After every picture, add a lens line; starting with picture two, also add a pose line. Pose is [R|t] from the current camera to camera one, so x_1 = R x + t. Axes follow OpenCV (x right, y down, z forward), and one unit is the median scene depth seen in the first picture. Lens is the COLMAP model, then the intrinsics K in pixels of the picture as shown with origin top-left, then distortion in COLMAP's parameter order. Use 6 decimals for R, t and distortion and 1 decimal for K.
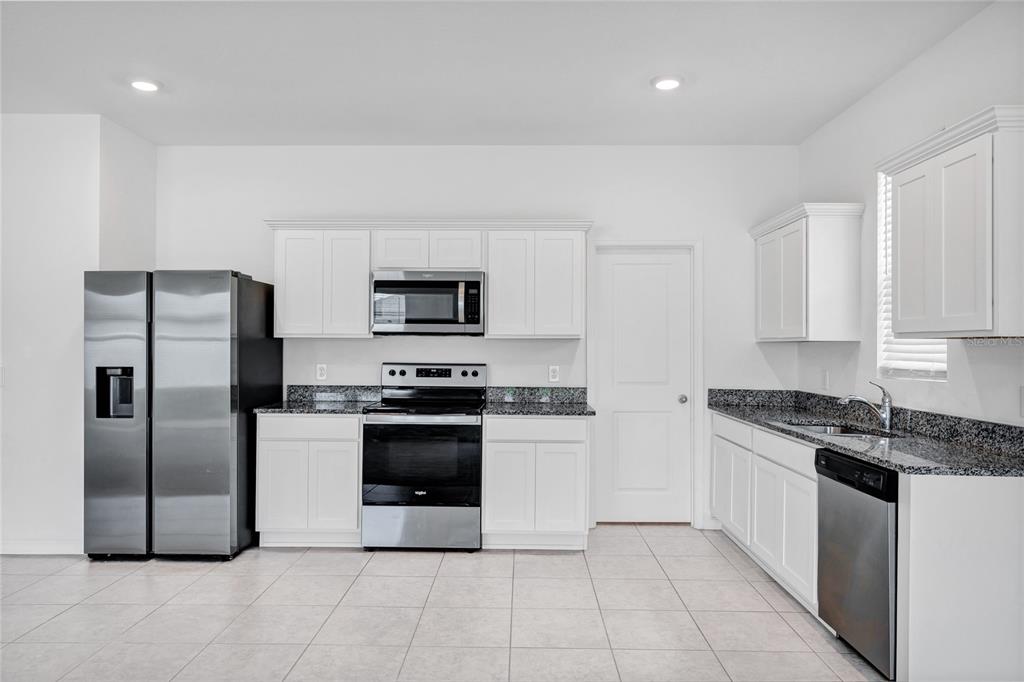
lens RADIAL K [[679.1, 0, 512.4], [0, 679.1, 347.1], [0, 0, 1]] dist [0.002339, 0.000504]
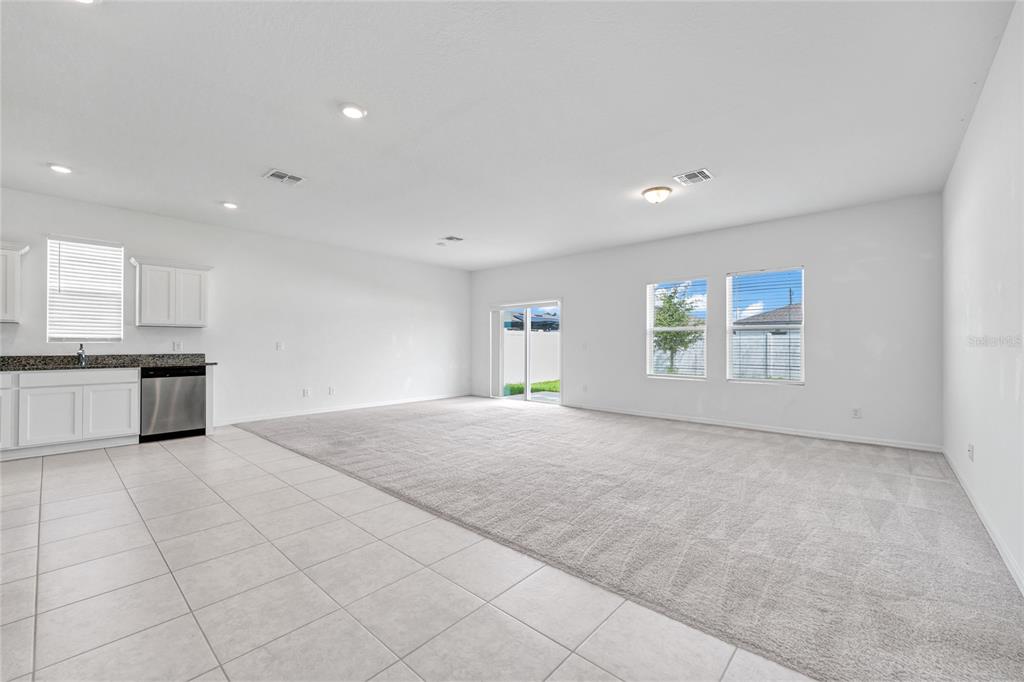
lens RADIAL K [[411.7, 0, 515.8], [0, 411.7, 342.8], [0, 0, 1]] dist [-0.000507, -0.000205]
pose [[-0.754021, -0.002581, 0.656845, -1.126055], [-0.004505, 0.999989, -0.001243, 0.036376], [-0.656835, -0.003896, -0.754025, 0.888094]]
